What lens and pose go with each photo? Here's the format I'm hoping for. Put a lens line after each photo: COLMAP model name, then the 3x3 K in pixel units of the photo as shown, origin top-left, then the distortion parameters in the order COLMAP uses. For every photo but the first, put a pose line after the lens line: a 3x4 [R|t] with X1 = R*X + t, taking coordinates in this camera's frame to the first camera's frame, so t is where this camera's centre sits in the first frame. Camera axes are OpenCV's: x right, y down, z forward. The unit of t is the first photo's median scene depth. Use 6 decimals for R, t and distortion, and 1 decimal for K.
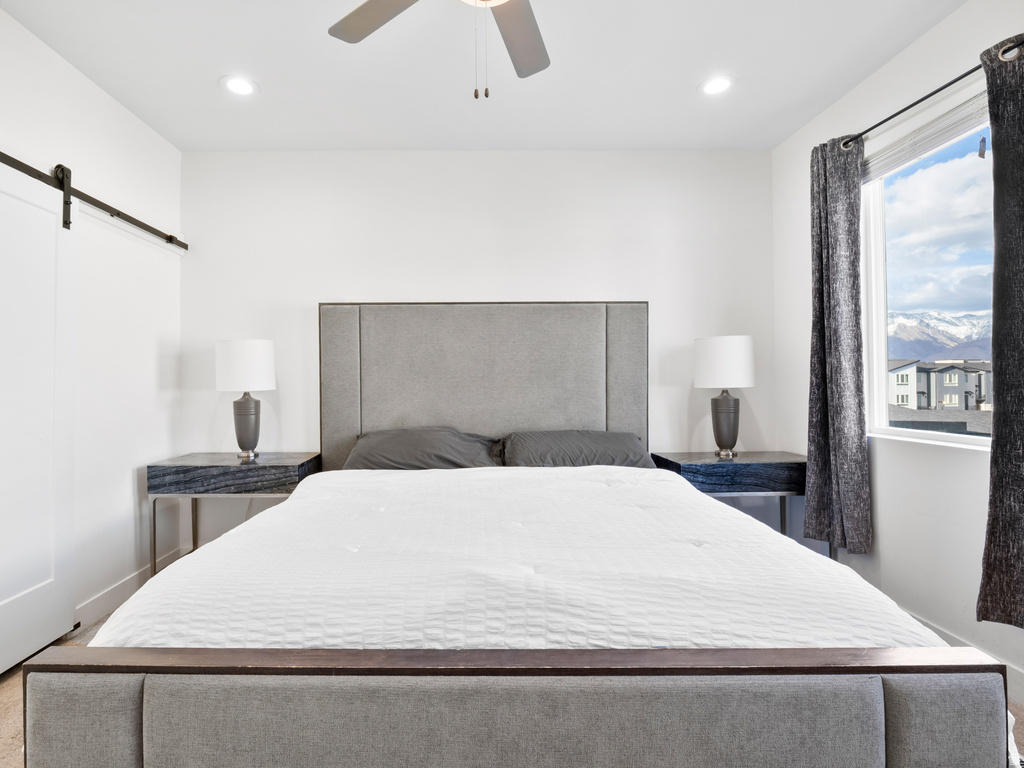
lens RADIAL K [[511.9, 0, 469.2], [0, 511.9, 372.8], [0, 0, 1]] dist [-0.005660, -0.001339]
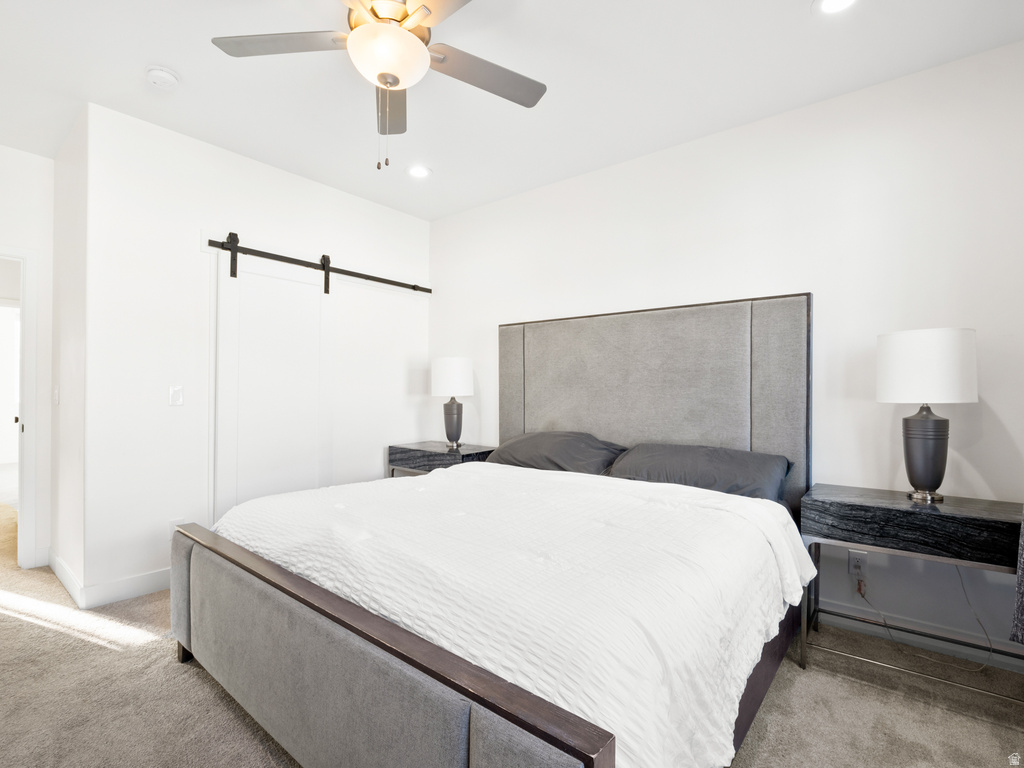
lens RADIAL K [[494.3, 0, 512.0], [0, 494.3, 384.0], [0, 0, 1]] dist [-0.008229, -0.000665]
pose [[0.773388, 0.001742, -0.633931, 0.542836], [0.000321, 0.999995, 0.003141, 0.000203], [0.633933, -0.002633, 0.773383, 0.127598]]
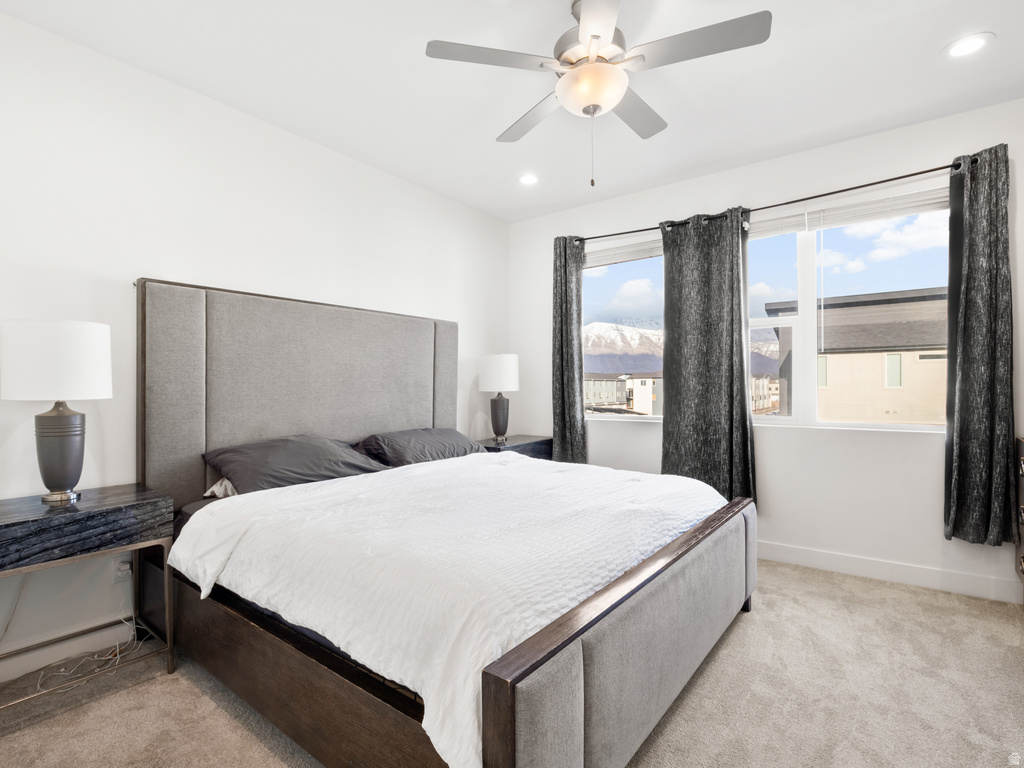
lens RADIAL K [[502.4, 0, 512.0], [0, 502.4, 384.0], [0, 0, 1]] dist [-0.002391, -0.000614]
pose [[0.607388, 0.006585, 0.794378, -0.616242], [-0.011252, 0.999937, 0.000314, 0.009620], [-0.794325, -0.009129, 0.607424, 0.168201]]
